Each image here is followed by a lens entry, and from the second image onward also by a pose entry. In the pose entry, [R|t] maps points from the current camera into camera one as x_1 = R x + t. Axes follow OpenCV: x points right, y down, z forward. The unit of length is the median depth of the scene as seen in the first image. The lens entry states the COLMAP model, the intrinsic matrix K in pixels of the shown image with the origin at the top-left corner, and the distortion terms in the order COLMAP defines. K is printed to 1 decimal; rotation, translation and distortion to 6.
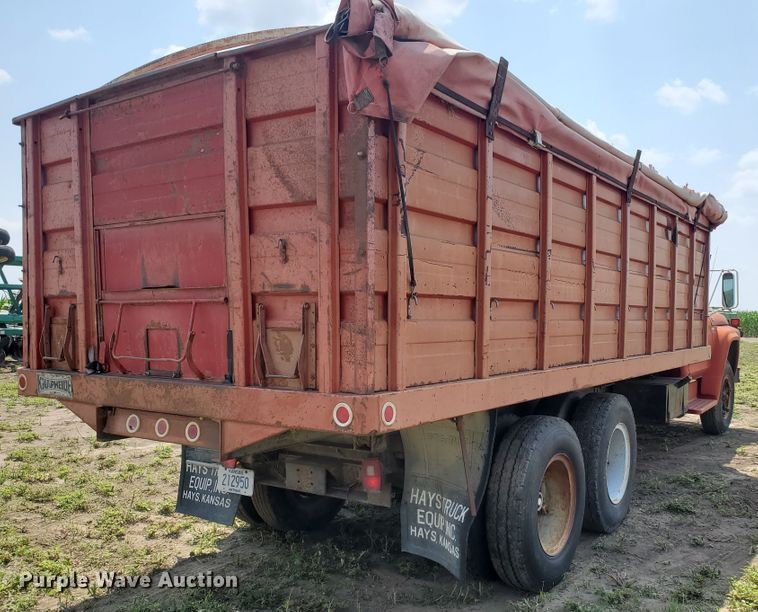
lens RADIAL K [[671.8, 0, 388.3], [0, 671.8, 328.2], [0, 0, 1]] dist [0.041181, -0.010491]
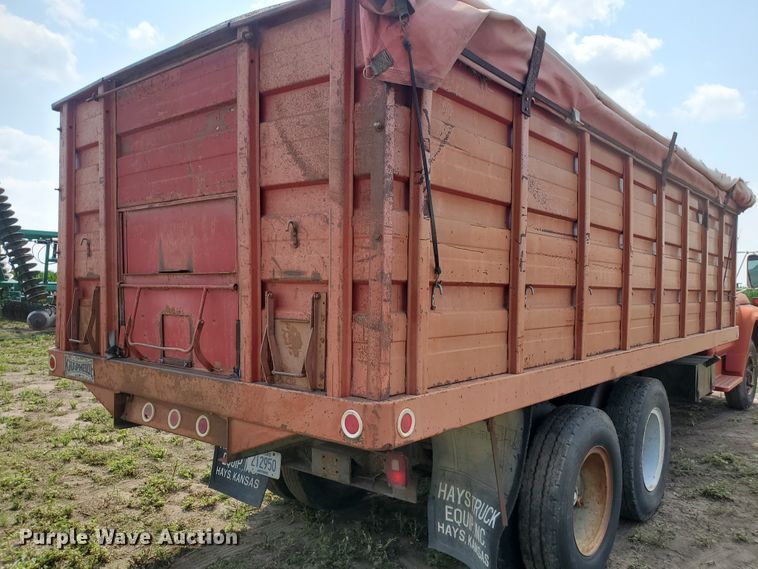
lens RADIAL K [[590.5, 0, 379.0], [0, 590.5, 284.5], [0, 0, 1]] dist [0.020783, 0.003249]
pose [[0.996354, 0.010976, -0.084601, 0.020291], [-0.013209, 0.999578, -0.025880, -0.022135], [0.084281, 0.026903, 0.996079, 0.171808]]
